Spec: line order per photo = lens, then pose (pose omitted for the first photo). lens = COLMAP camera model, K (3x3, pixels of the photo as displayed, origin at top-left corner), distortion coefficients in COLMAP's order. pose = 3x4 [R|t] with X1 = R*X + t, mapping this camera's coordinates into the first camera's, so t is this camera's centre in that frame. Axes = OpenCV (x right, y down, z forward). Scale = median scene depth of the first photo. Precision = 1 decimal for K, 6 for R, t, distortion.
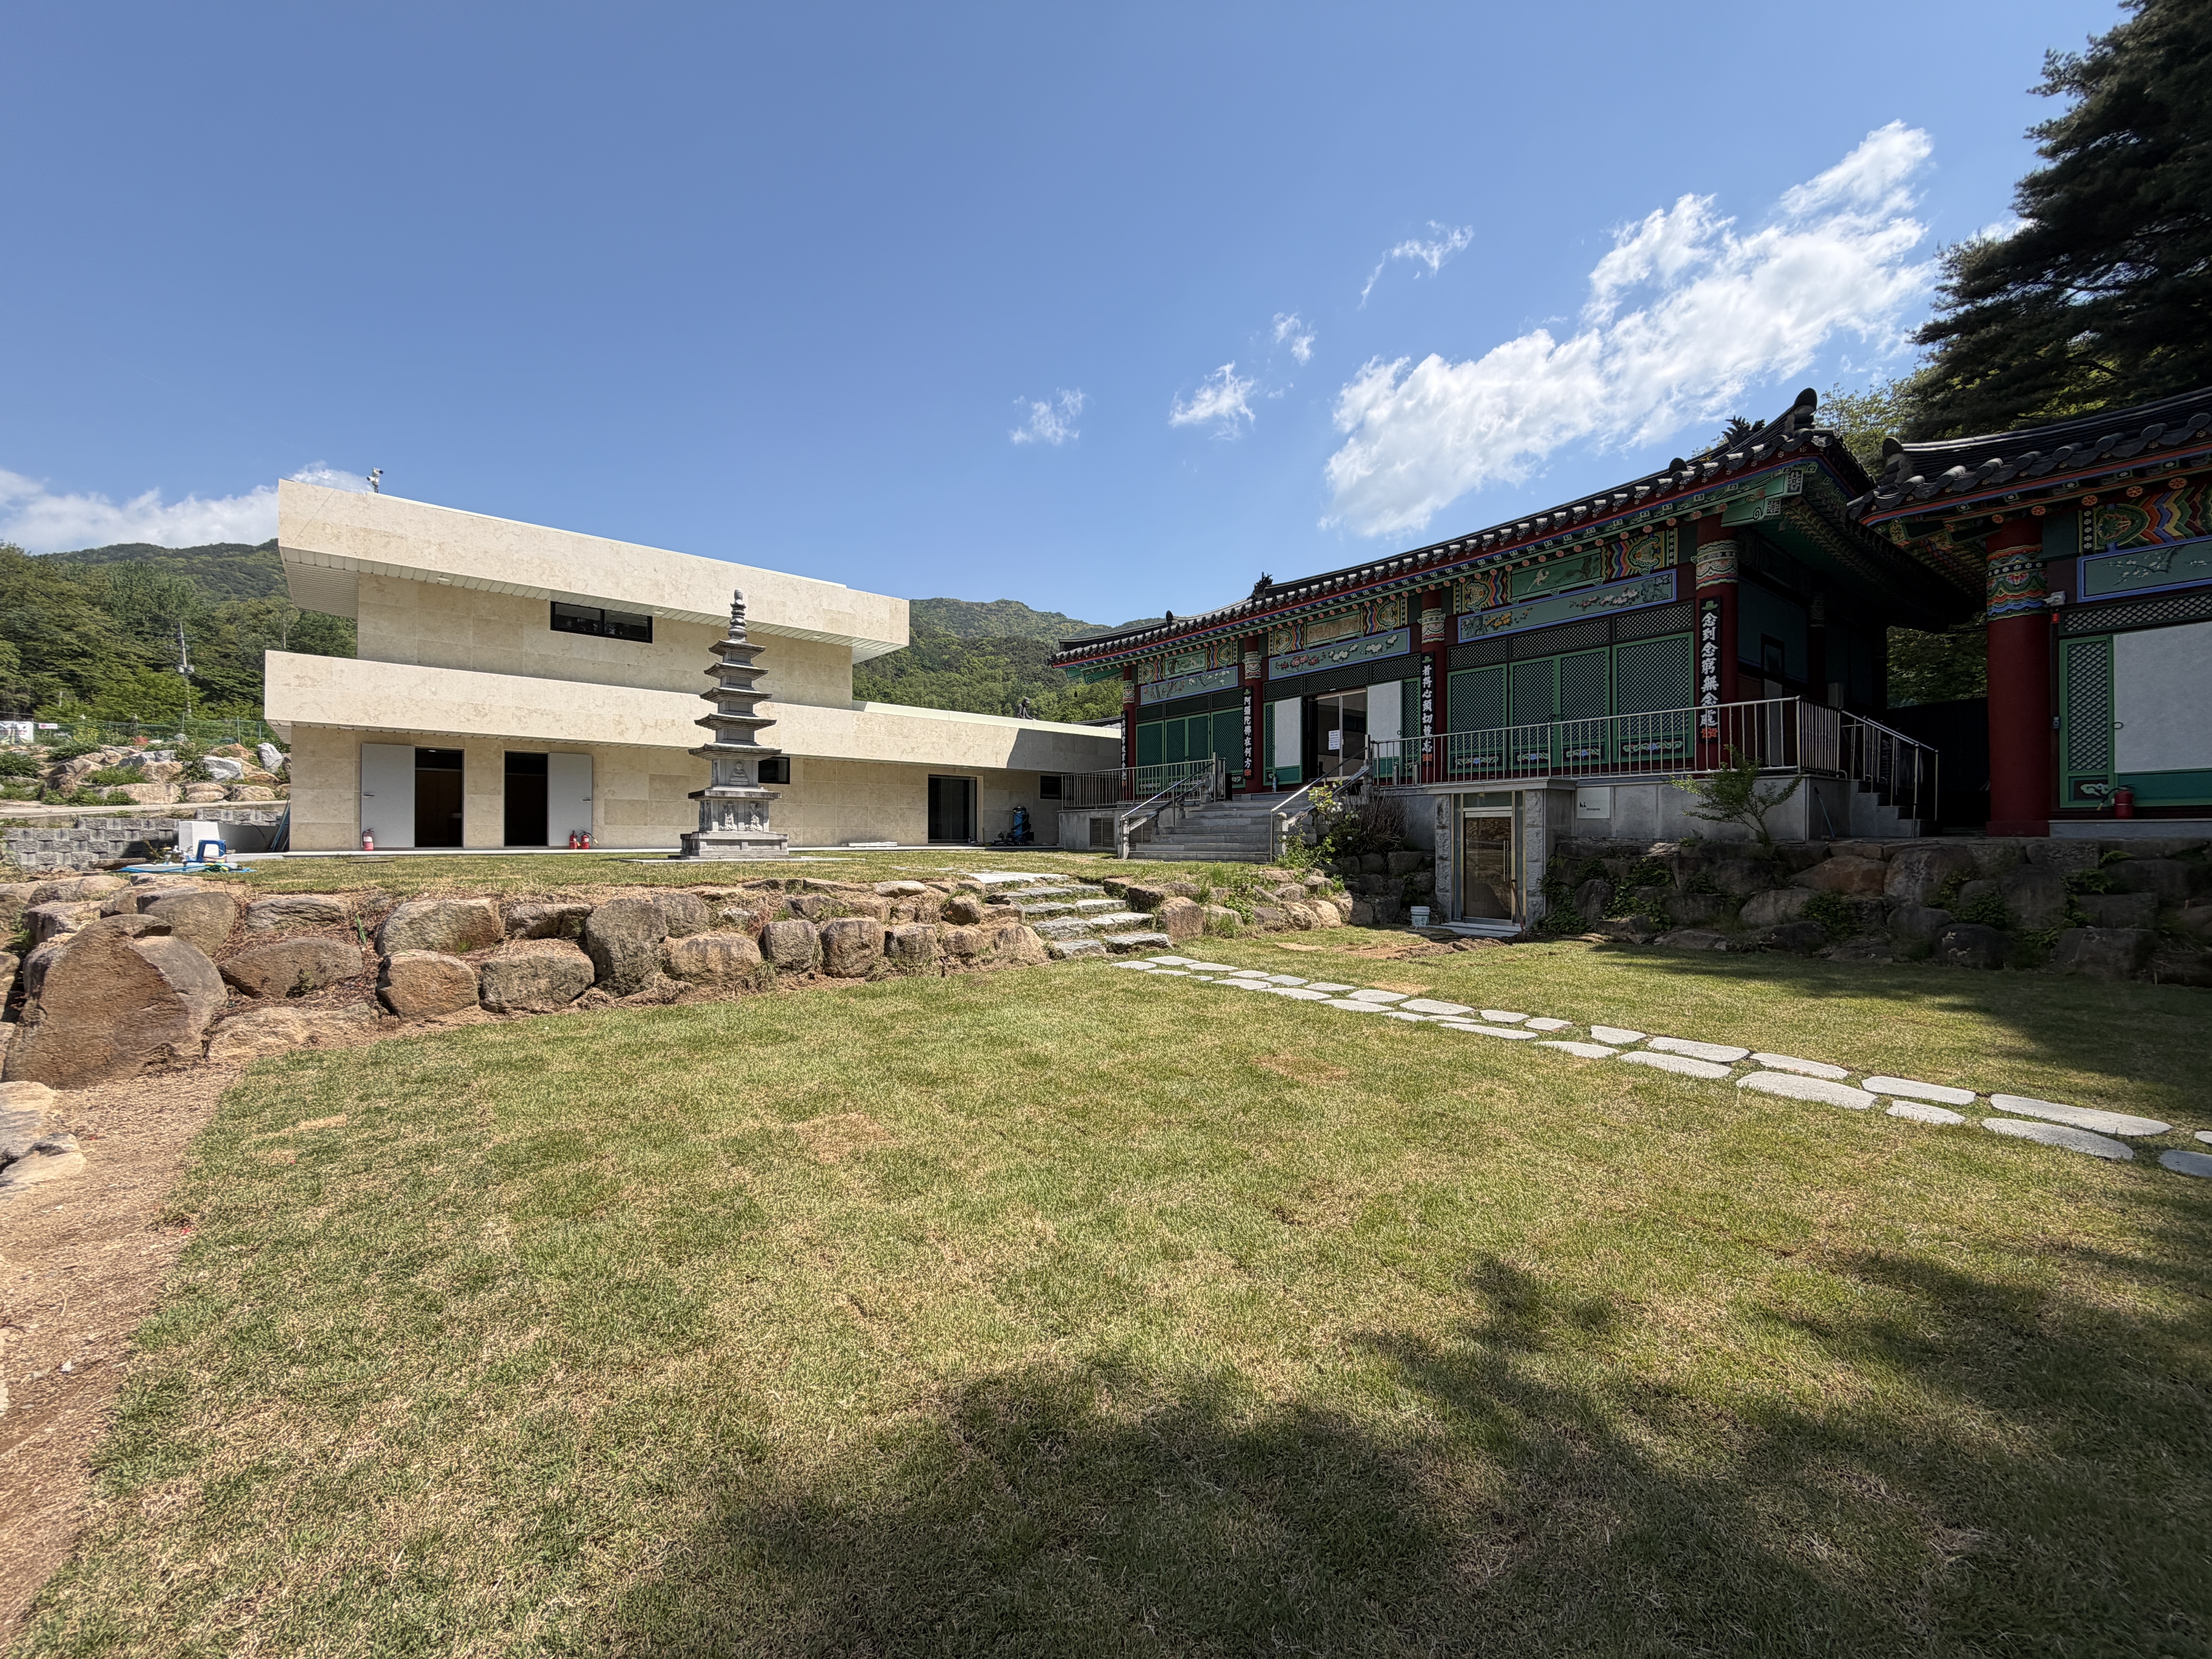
lens RADIAL K [[874.2, 0, 1103.1], [0, 874.2, 835.9], [0, 0, 1]] dist [0.000668, 0.000577]
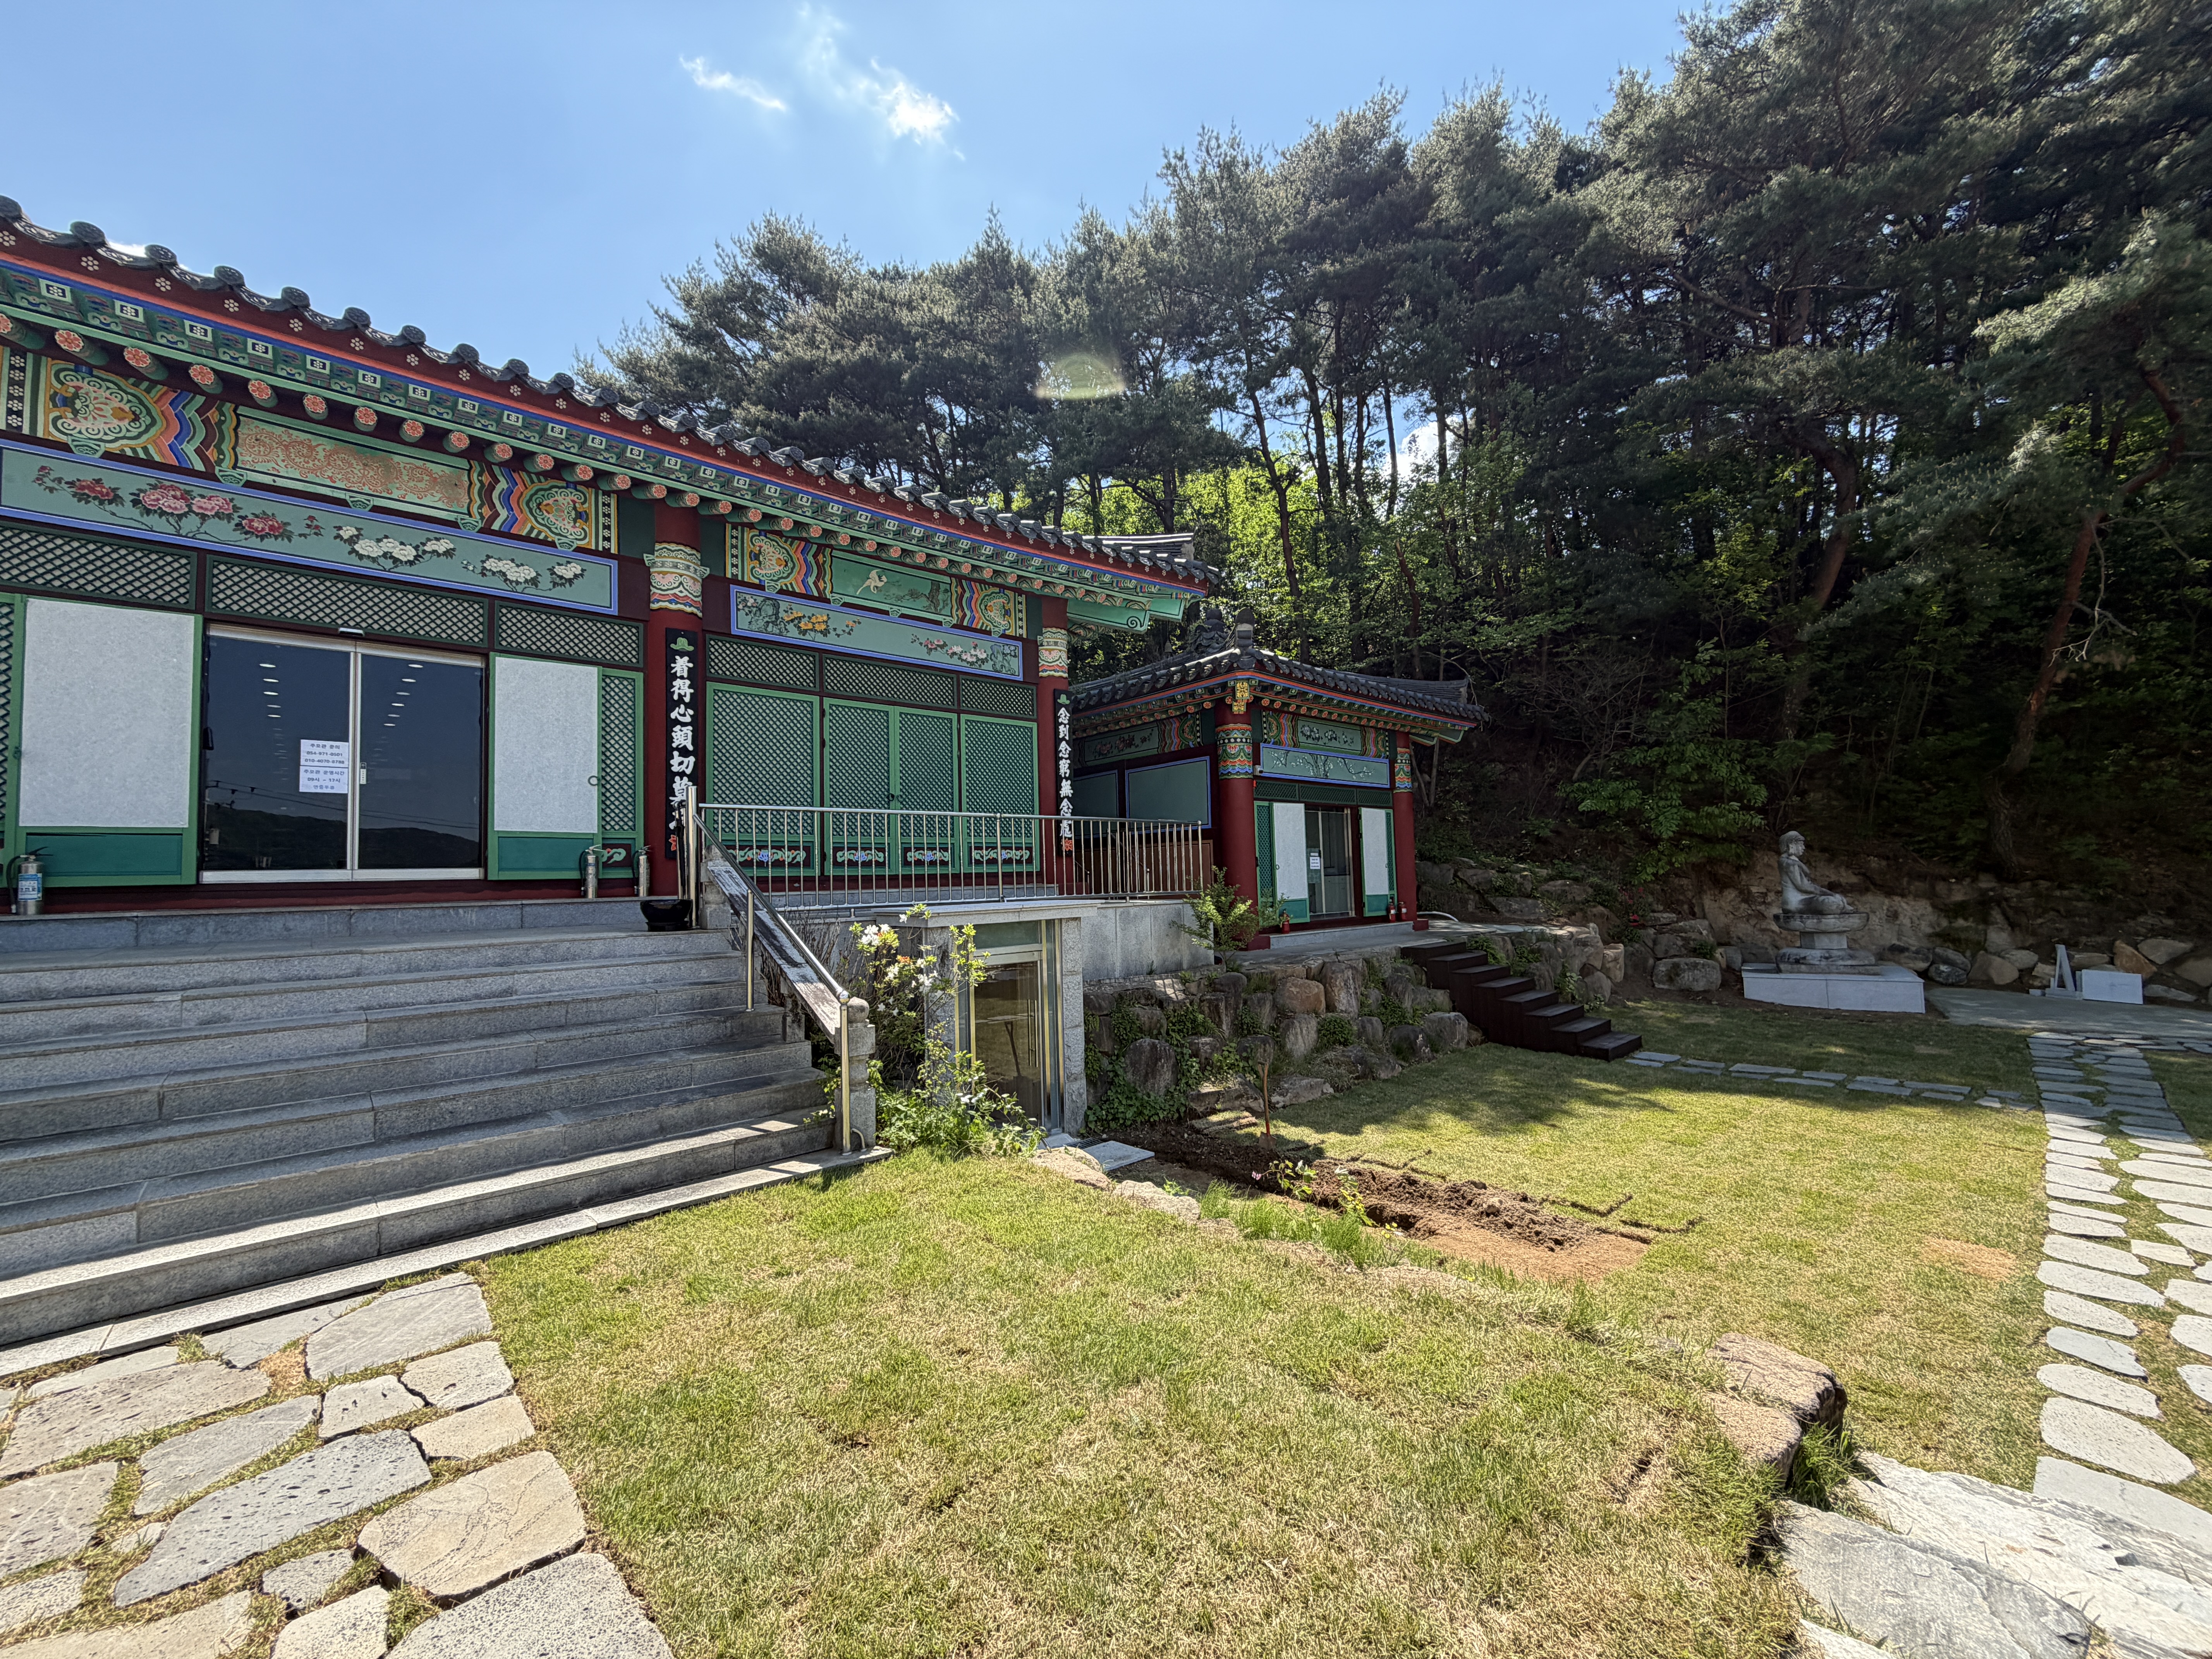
lens RADIAL K [[890.6, 0, 1102.6], [0, 890.6, 832.8], [0, 0, 1]] dist [0.010046, 0.000121]
pose [[-0.078906, 0.062242, 0.994937, -0.143339], [0.024258, 0.997873, -0.060502, -0.059024], [-0.996587, 0.019361, -0.080248, 0.803141]]
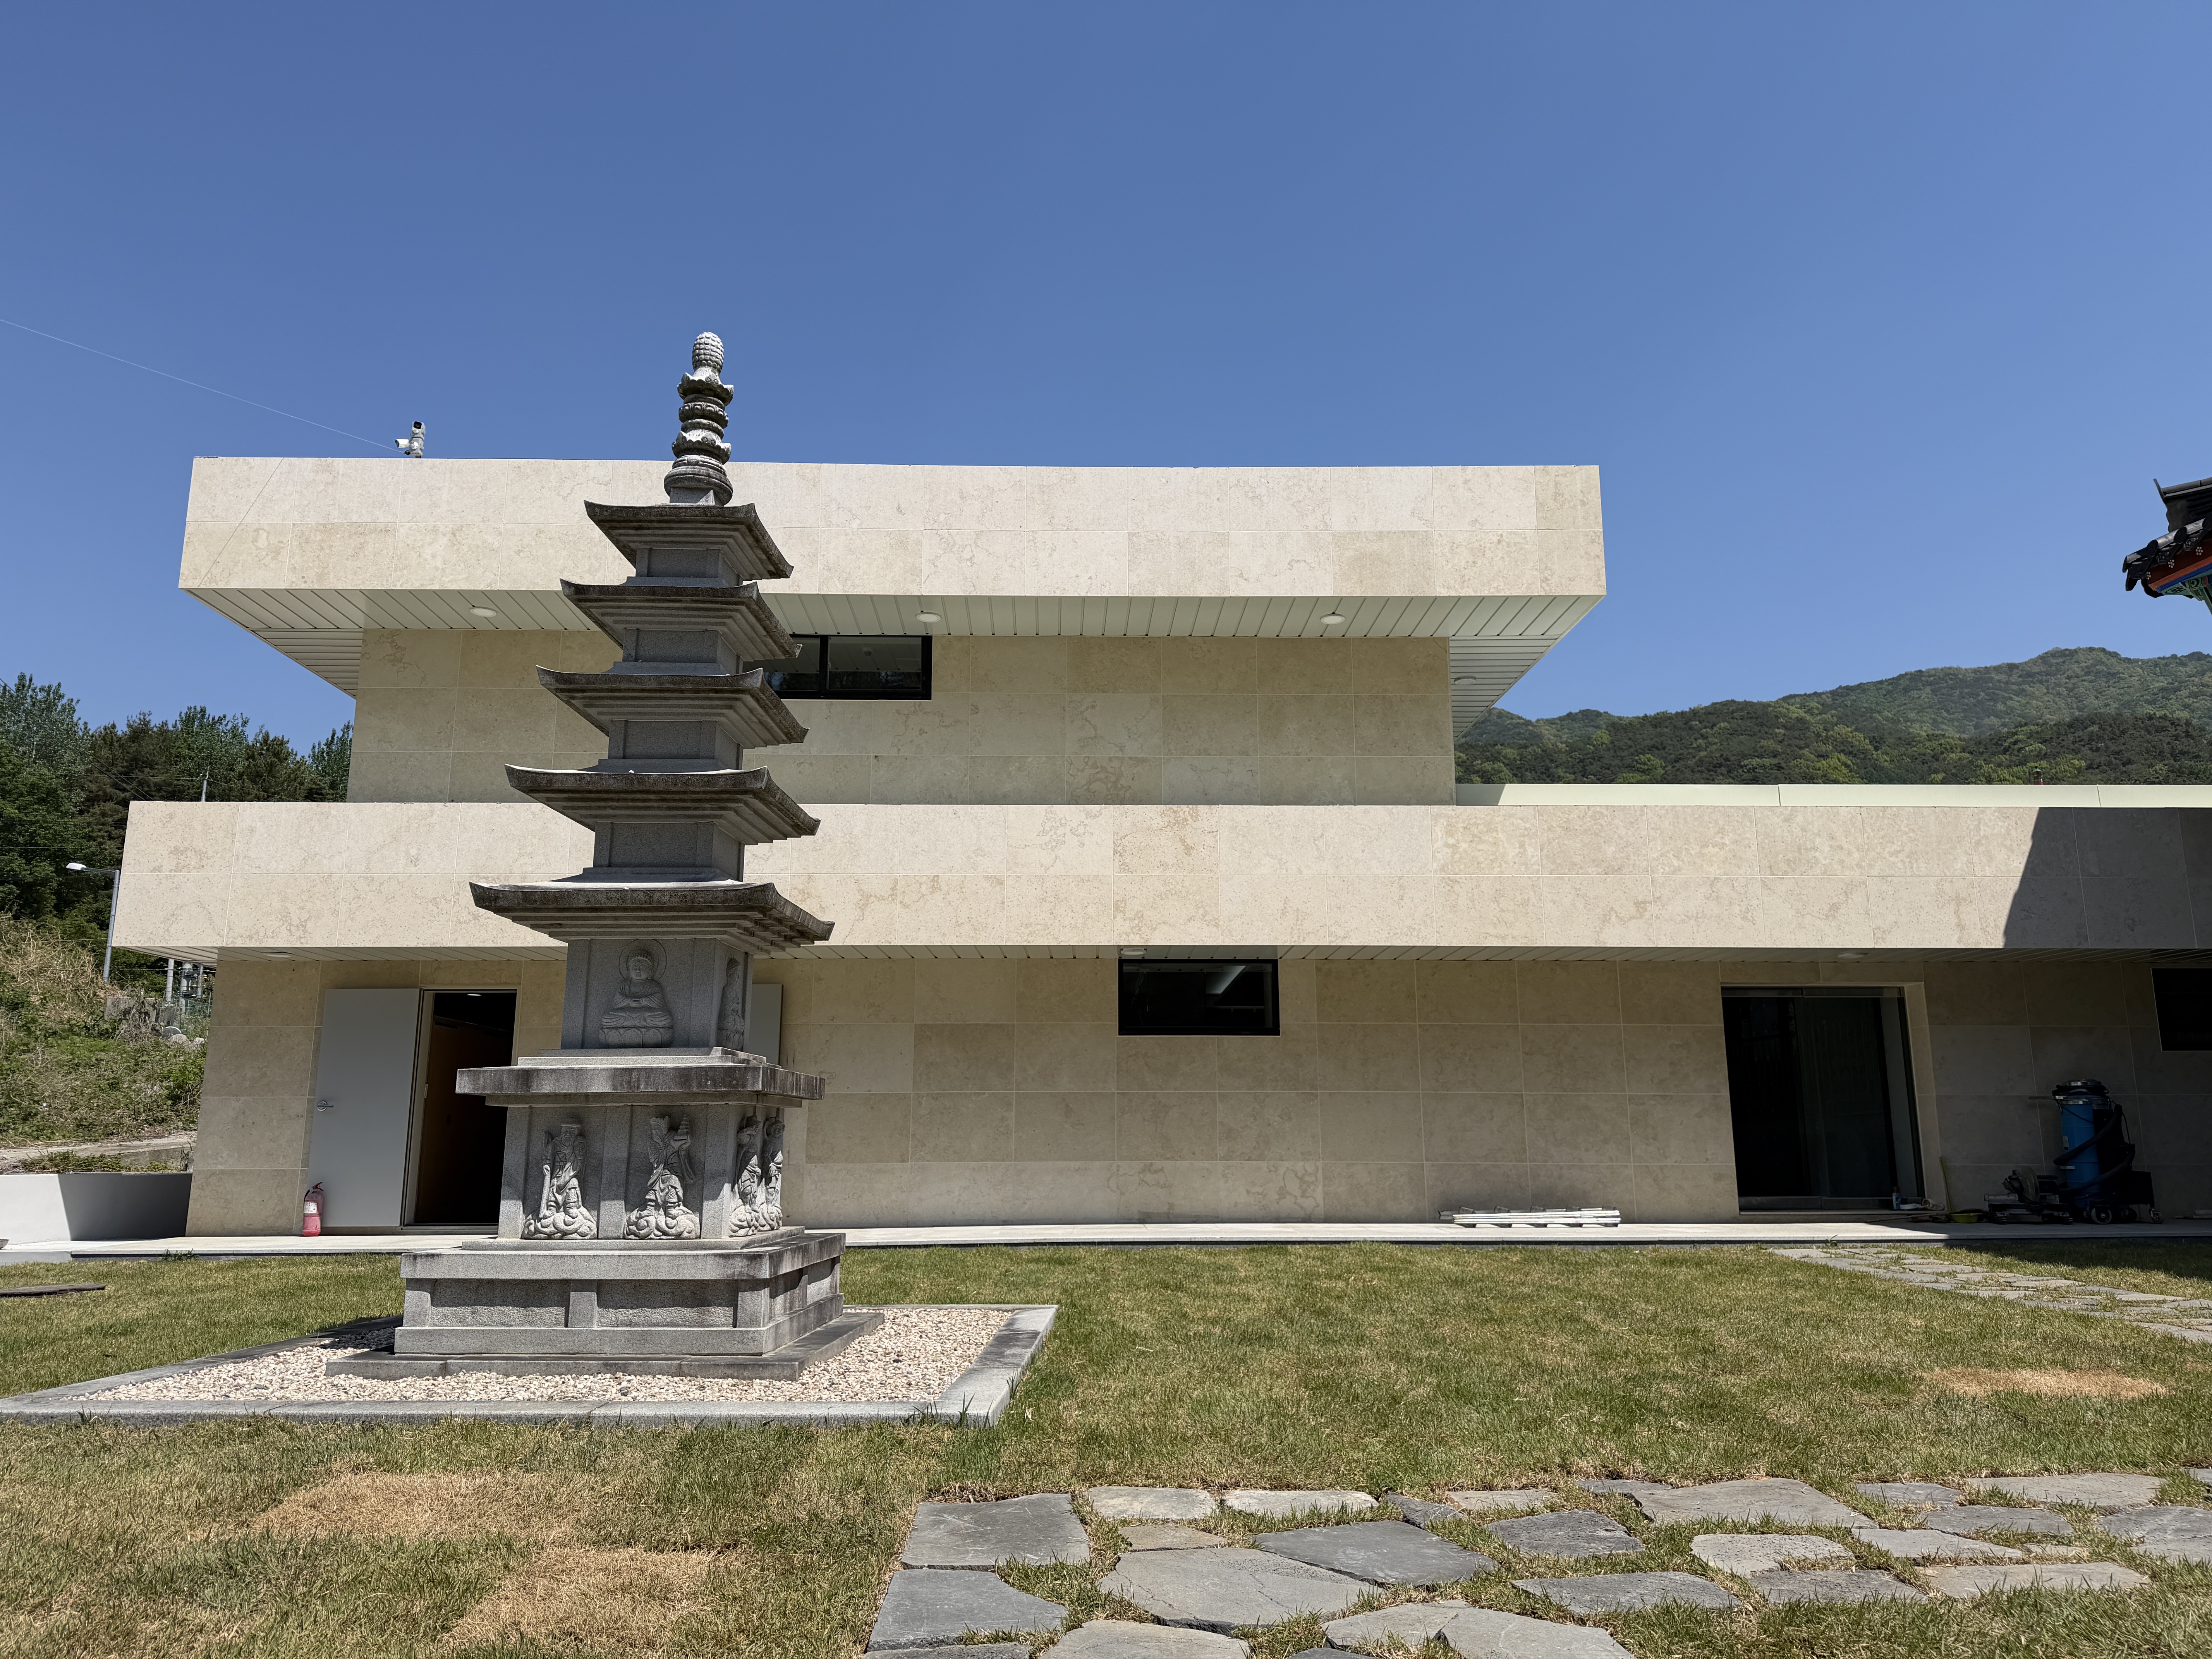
lens RADIAL K [[1522.1, 0, 1107.2], [0, 1522.1, 838.5], [0, 0, 1]] dist [0.183716, -0.336951]
pose [[0.777051, -0.125751, -0.616748, -0.027143], [0.007373, 0.981591, -0.190852, -0.024045], [0.629394, 0.143754, 0.763674, 0.590418]]
